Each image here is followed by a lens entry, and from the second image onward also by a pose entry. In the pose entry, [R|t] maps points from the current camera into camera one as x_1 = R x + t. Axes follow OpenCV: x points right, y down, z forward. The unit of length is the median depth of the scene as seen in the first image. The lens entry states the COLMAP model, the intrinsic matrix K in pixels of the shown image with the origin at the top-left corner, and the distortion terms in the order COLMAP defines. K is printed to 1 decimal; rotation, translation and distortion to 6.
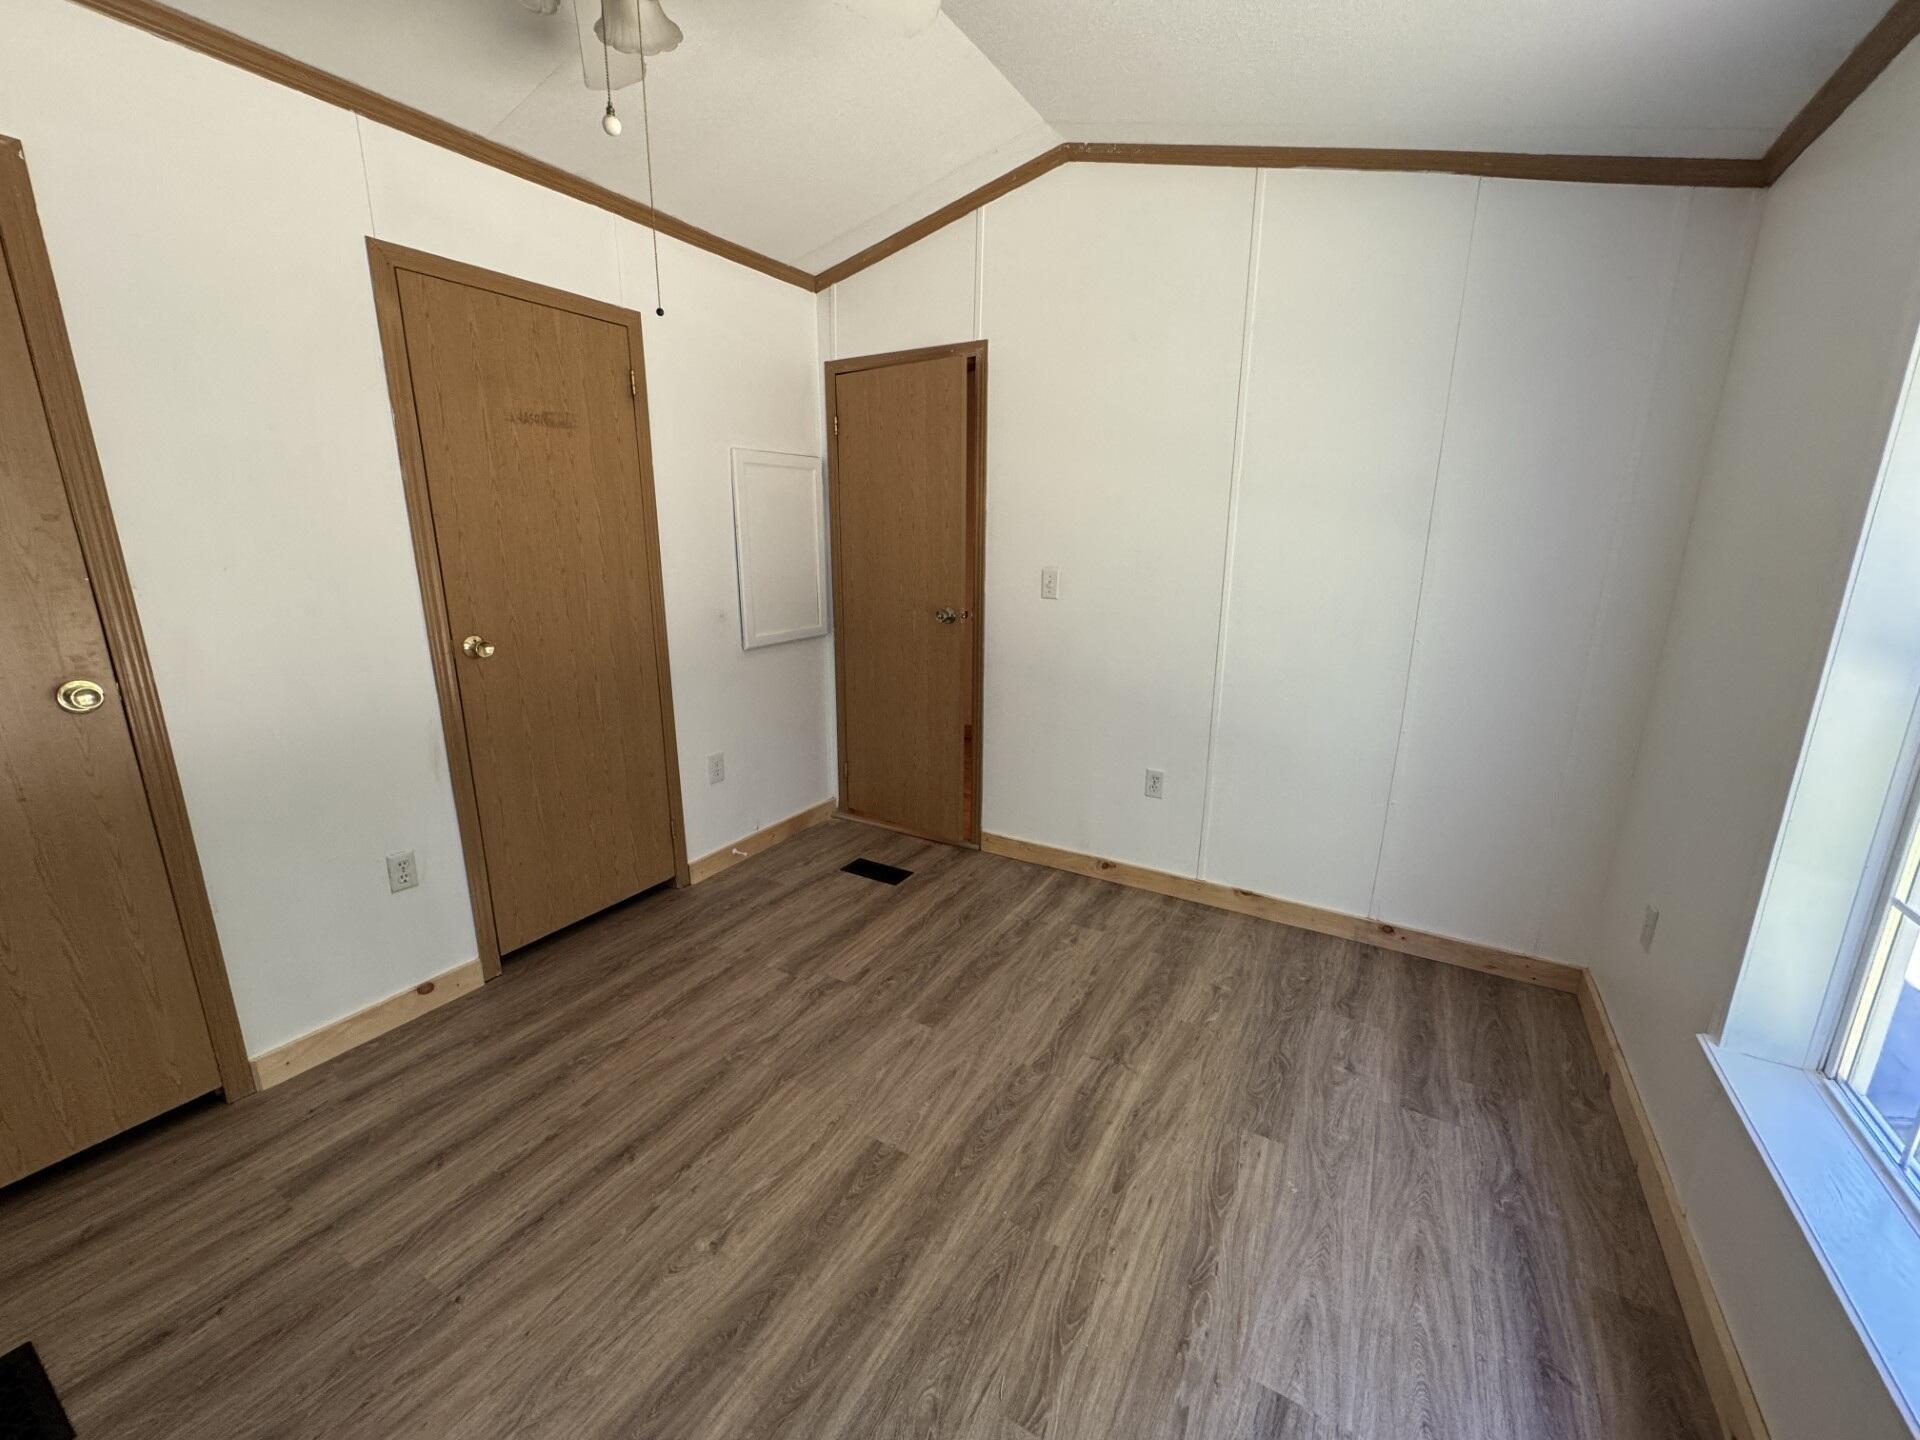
lens RADIAL K [[767.5, 0, 959.0], [0, 767.5, 718.6], [0, 0, 1]] dist [-0.001358, 0.000200]
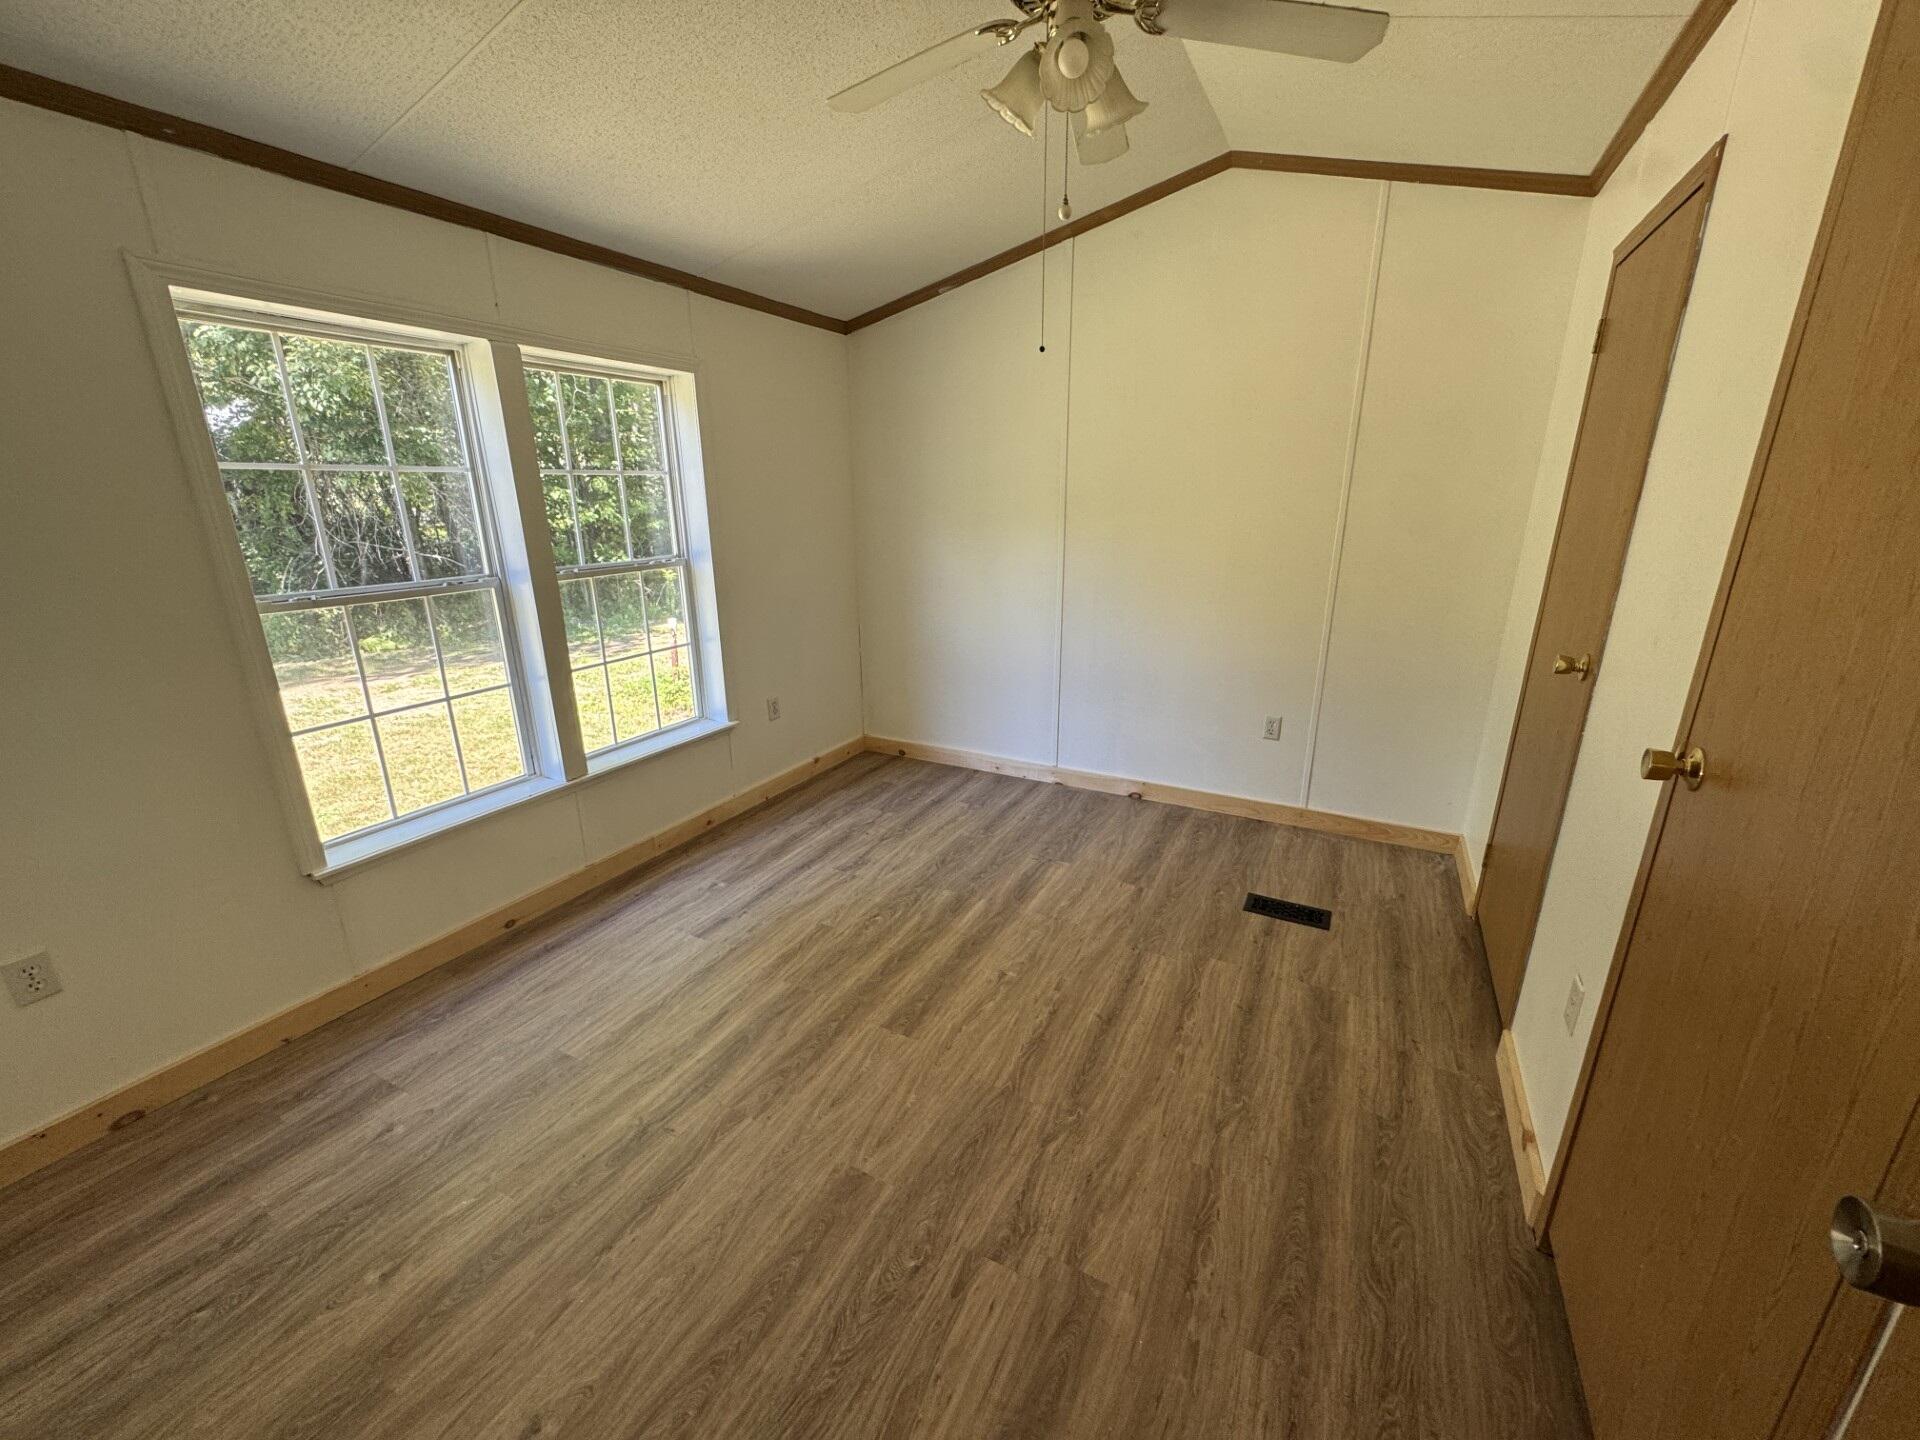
lens RADIAL K [[767.5, 0, 959.0], [0, 767.5, 718.6], [0, 0, 1]] dist [-0.001358, 0.000200]
pose [[-0.999061, 0.011886, -0.041652, -0.130518], [-0.010926, 0.861354, 0.507888, -0.437905], [0.041914, 0.507866, -0.860416, 1.621793]]
